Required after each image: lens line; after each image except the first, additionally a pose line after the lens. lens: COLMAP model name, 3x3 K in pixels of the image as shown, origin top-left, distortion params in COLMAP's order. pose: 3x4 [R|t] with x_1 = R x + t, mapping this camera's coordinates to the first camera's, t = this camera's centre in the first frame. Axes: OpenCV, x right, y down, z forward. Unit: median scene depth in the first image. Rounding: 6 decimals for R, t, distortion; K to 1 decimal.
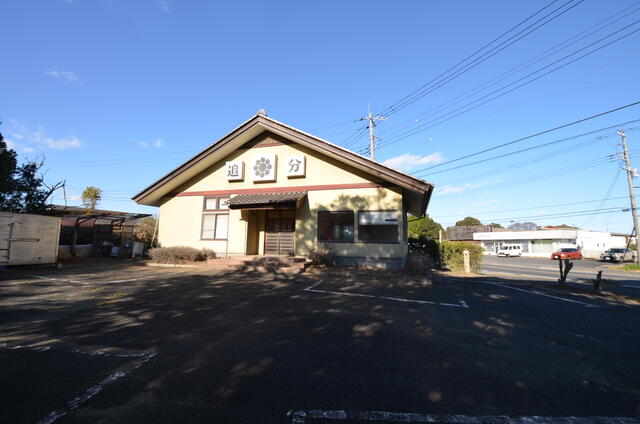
lens RADIAL K [[287.5, 0, 318.6], [0, 287.5, 203.2], [0, 0, 1]] dist [-0.022035, -0.000270]
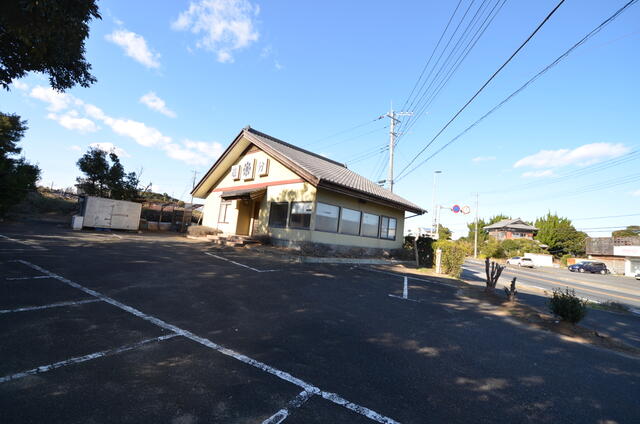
lens RADIAL K [[287.5, 0, 318.6], [0, 287.5, 203.2], [0, 0, 1]] dist [-0.022035, -0.000270]
pose [[0.890127, 0.017658, -0.455370, 0.755292], [-0.019307, 0.999813, 0.001030, 0.025935], [0.455303, 0.007875, 0.890302, -0.024776]]
